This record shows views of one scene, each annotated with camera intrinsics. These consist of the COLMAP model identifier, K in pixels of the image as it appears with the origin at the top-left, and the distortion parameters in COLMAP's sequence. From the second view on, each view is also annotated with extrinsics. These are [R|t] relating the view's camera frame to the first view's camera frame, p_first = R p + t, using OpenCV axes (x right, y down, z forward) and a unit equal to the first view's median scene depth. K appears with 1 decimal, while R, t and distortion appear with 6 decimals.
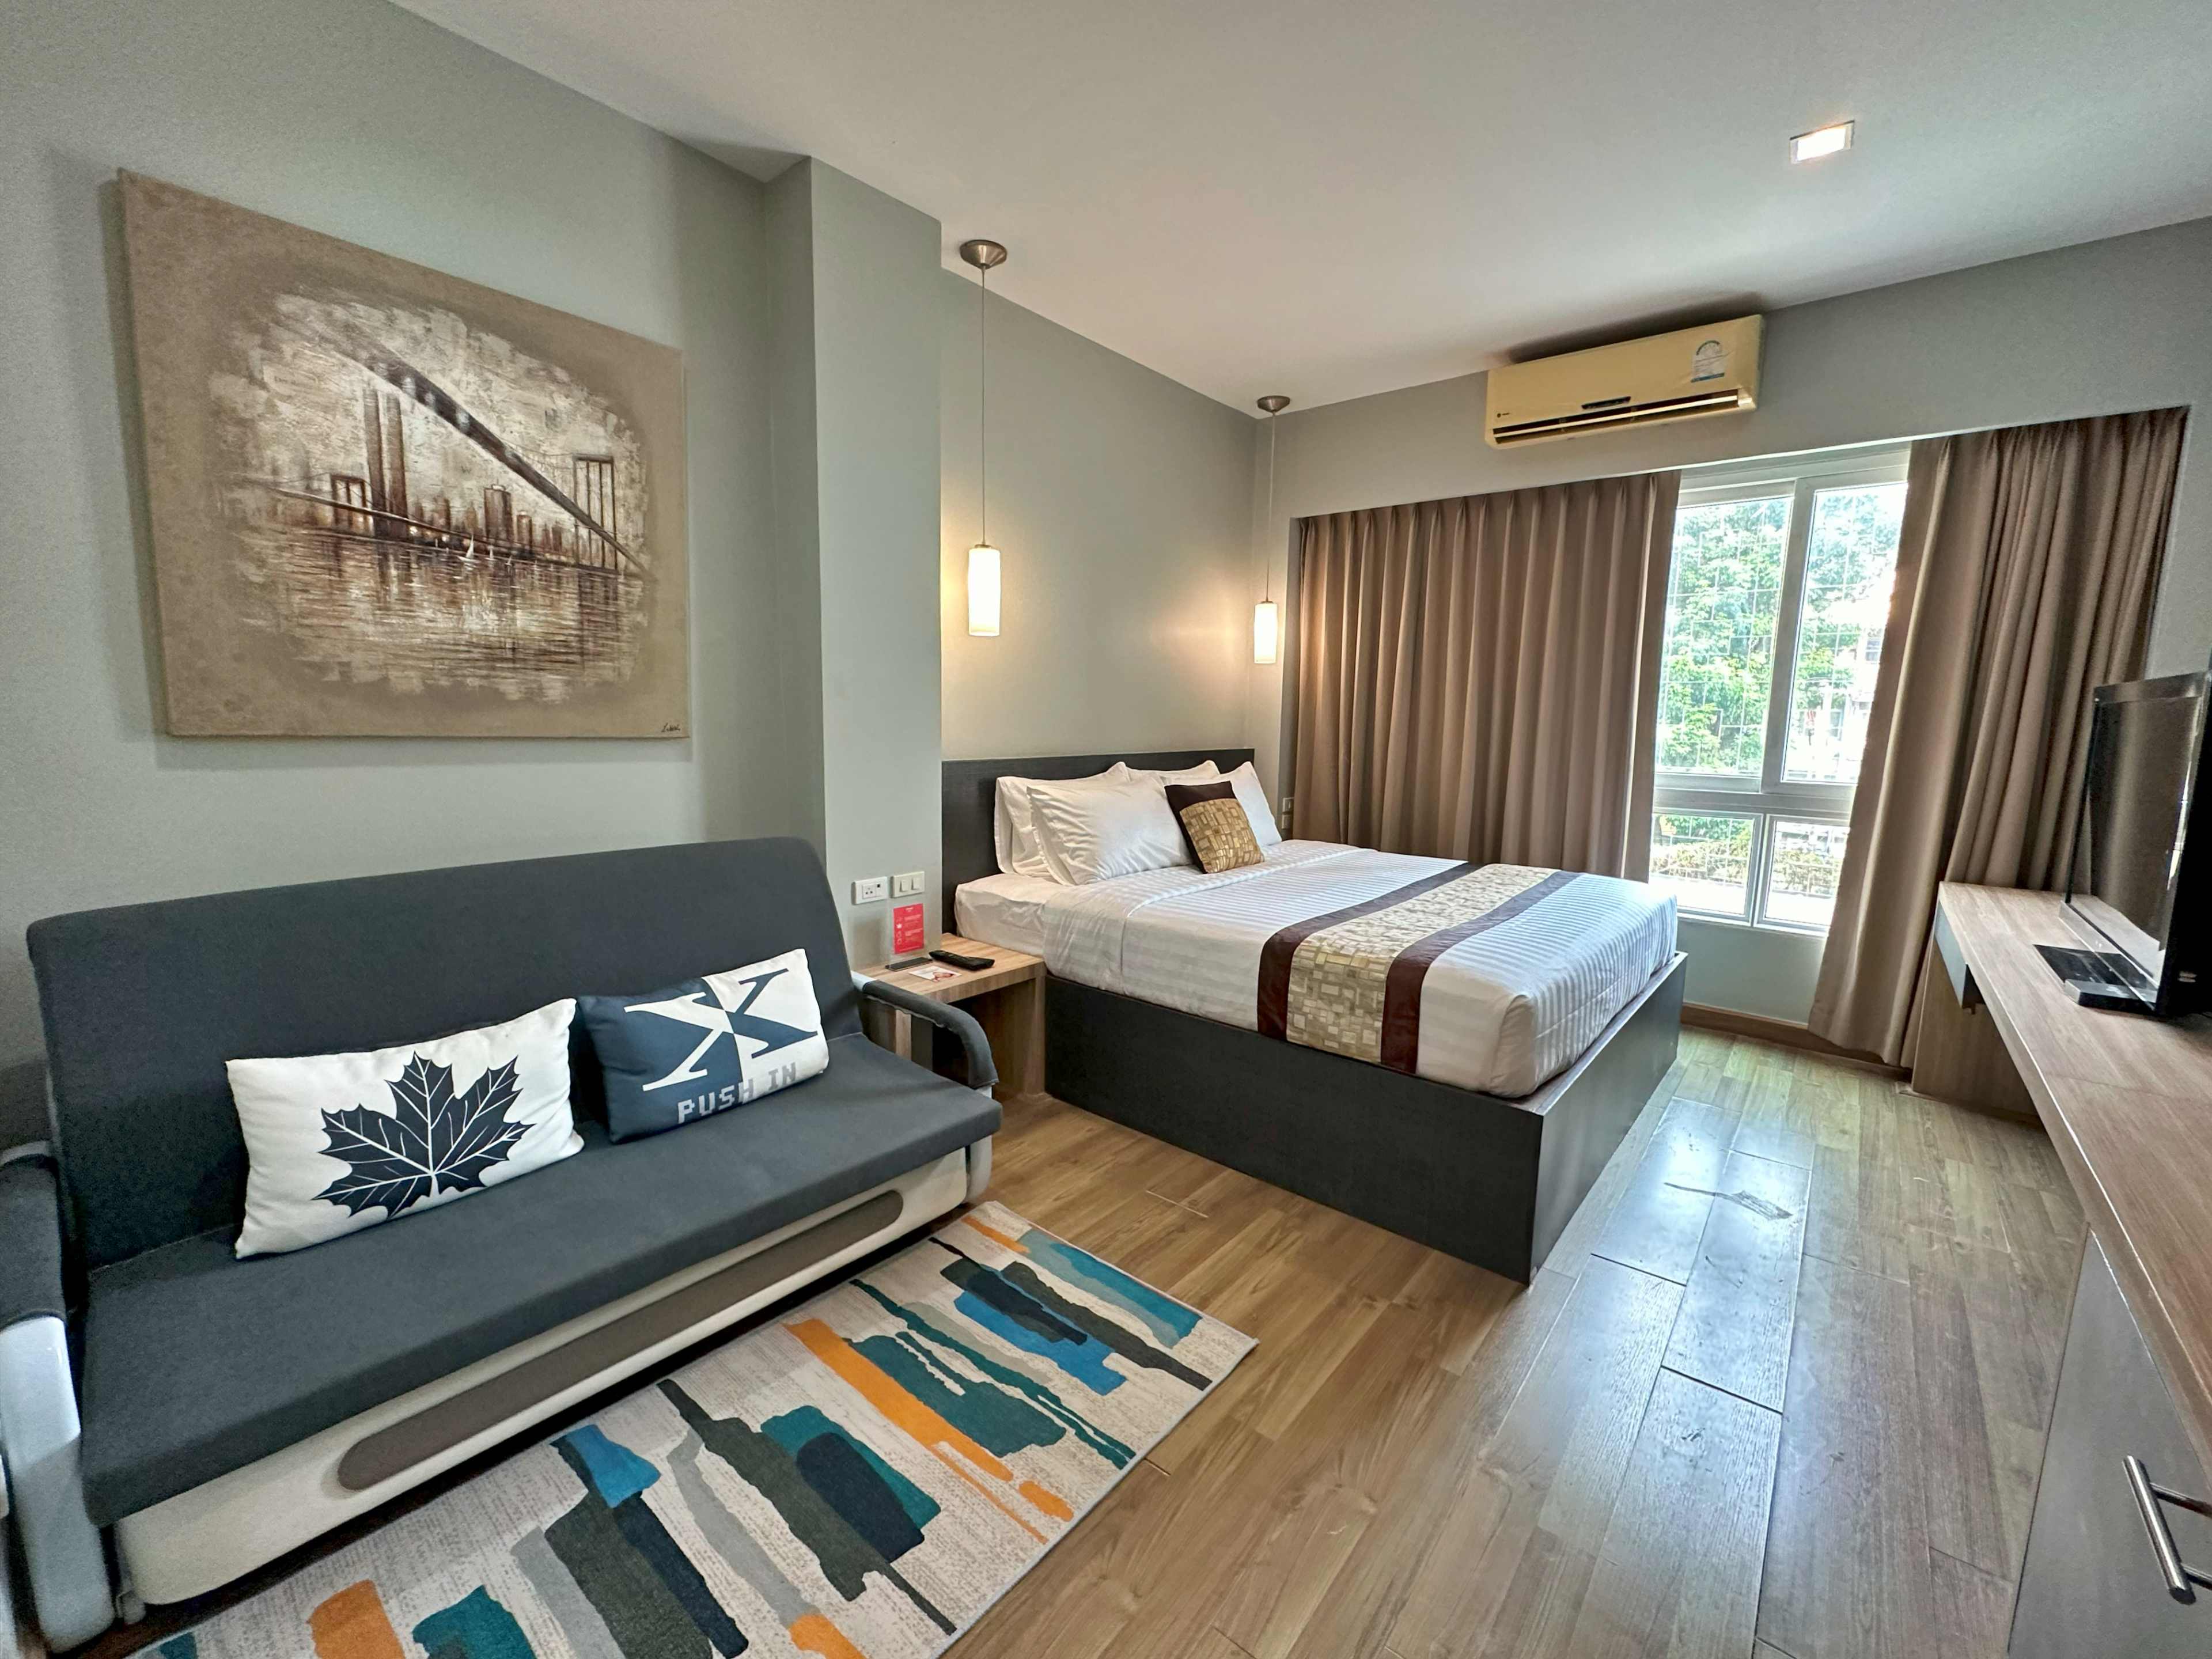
lens RADIAL K [[910.3, 0, 1109.2], [0, 910.3, 834.6], [0, 0, 1]] dist [-0.001306, -0.000052]
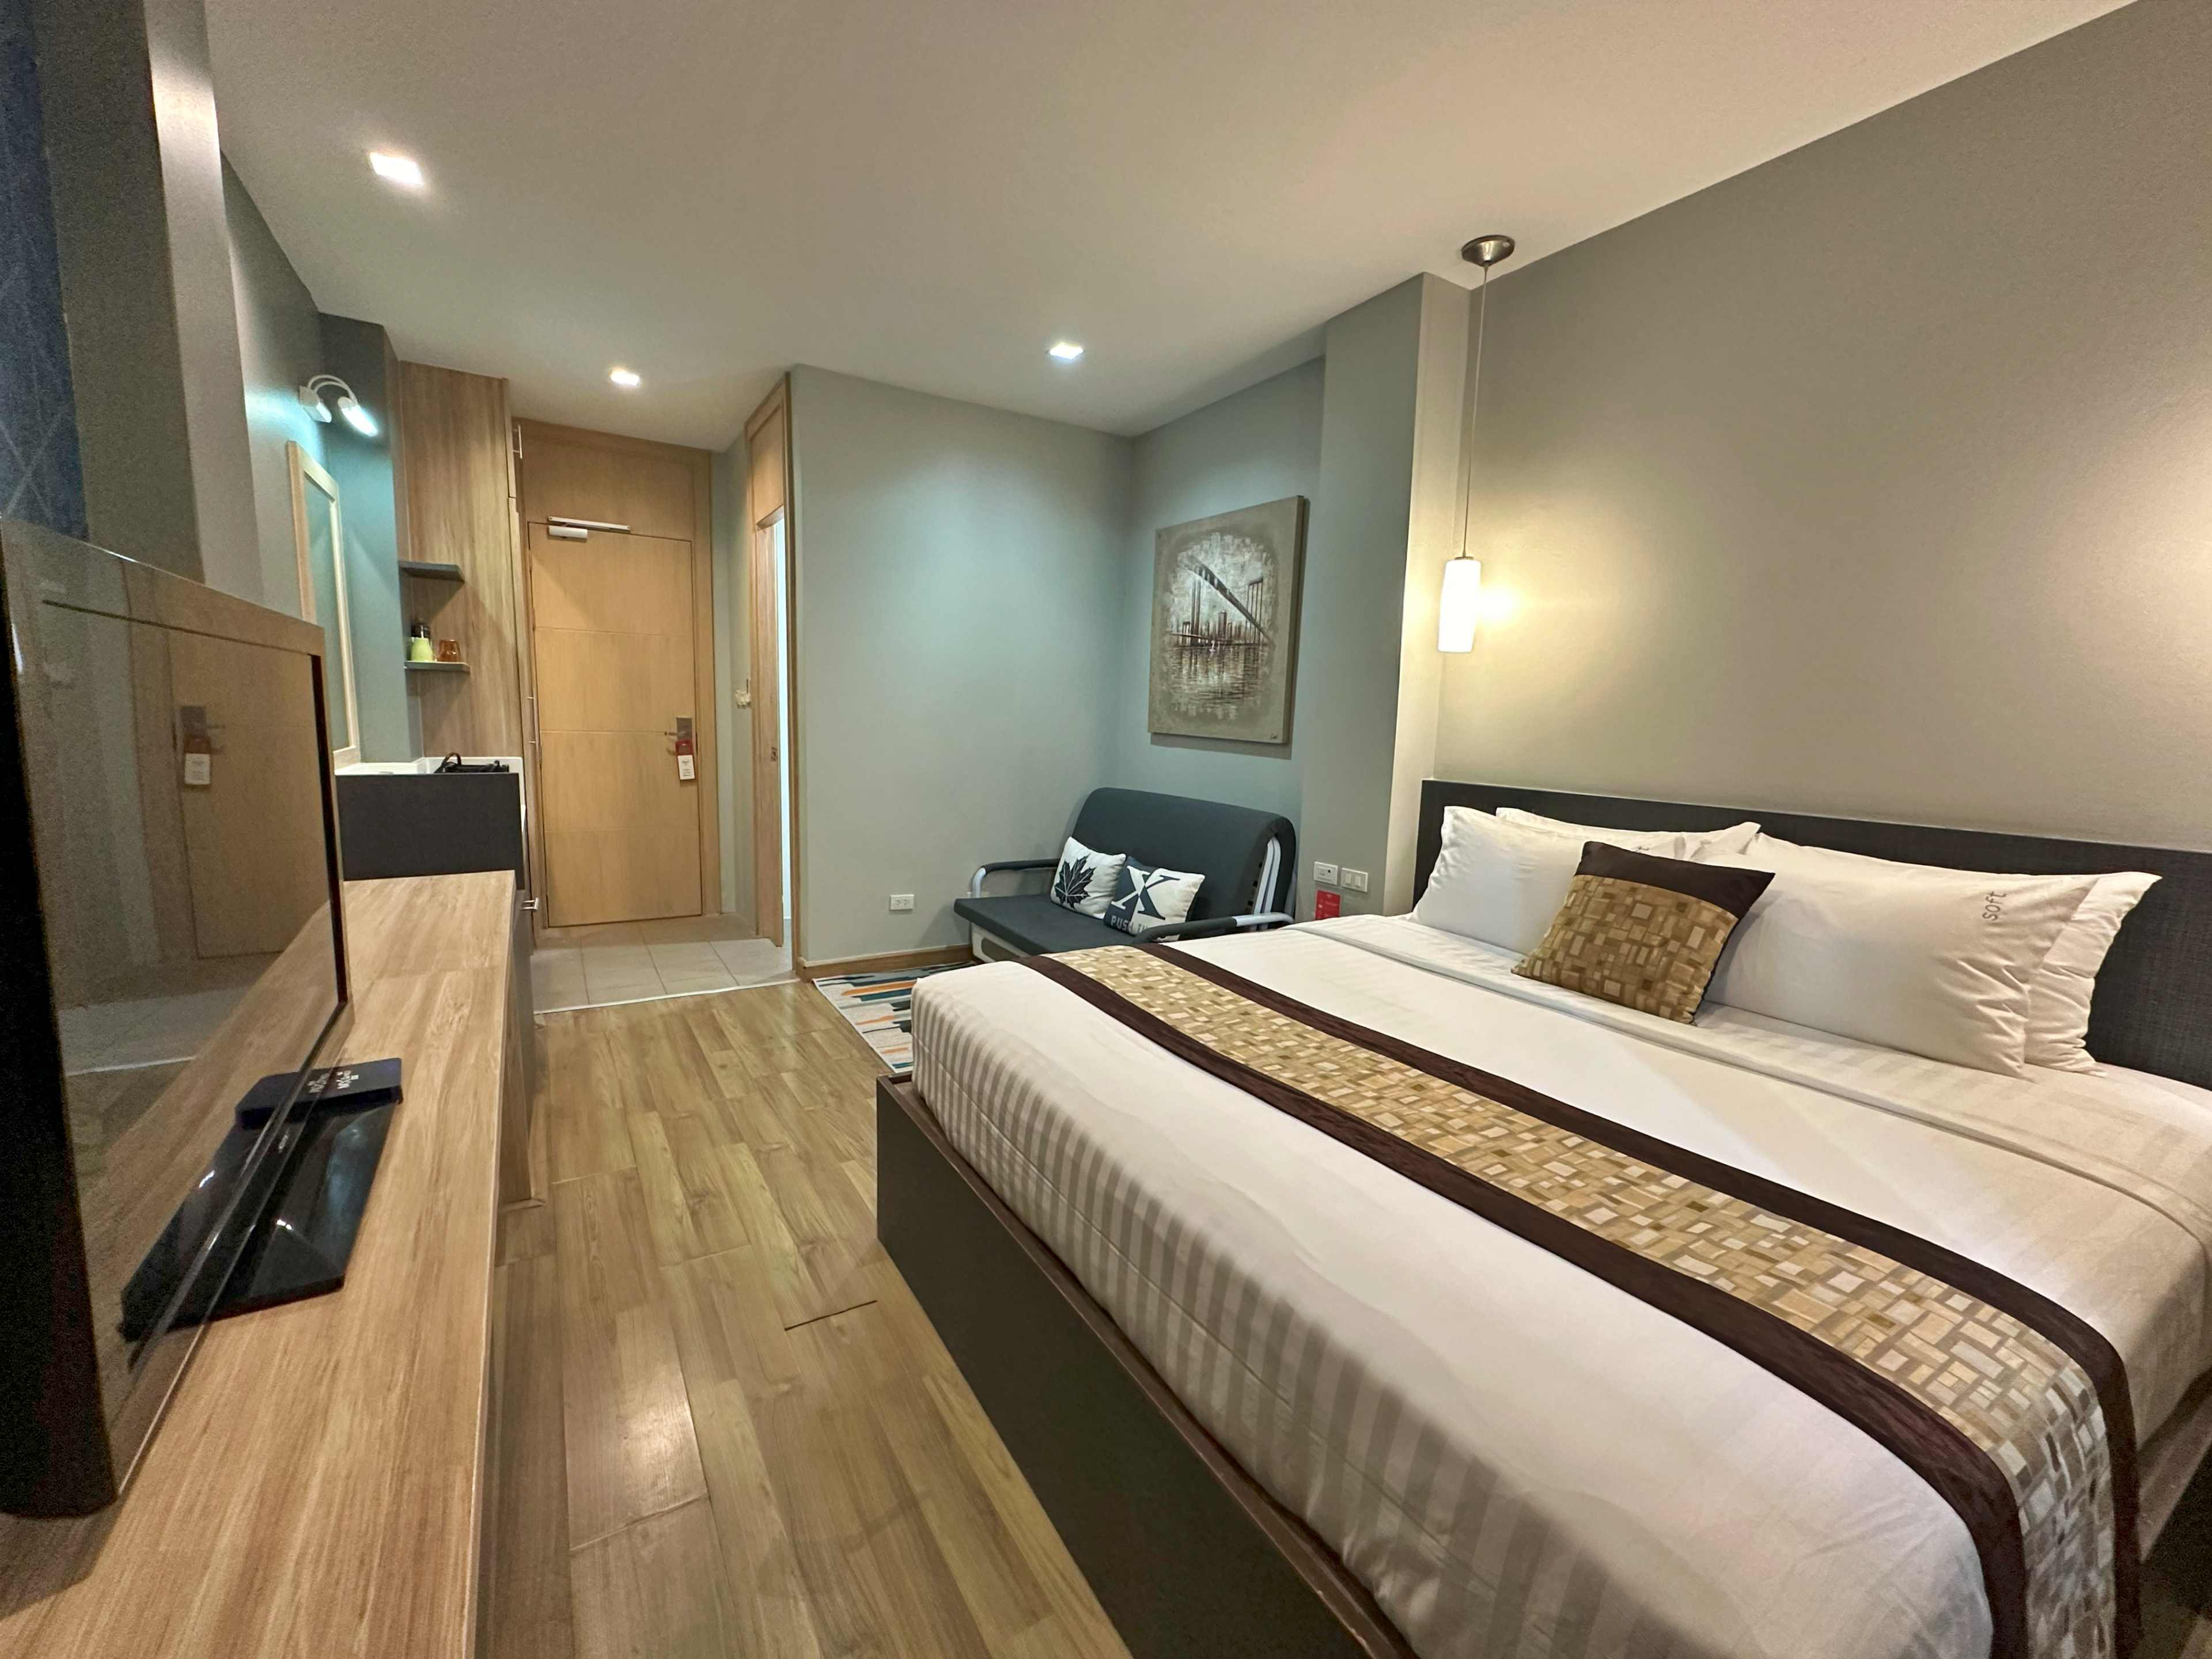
lens RADIAL K [[910.3, 0, 1102.7], [0, 910.3, 834.3], [0, 0, 1]] dist [-0.001306, -0.000052]
pose [[-0.310605, 0.104589, -0.944767, 1.352037], [-0.158916, 0.974225, 0.160096, -0.189023], [0.937161, 0.199865, -0.285978, 1.446360]]
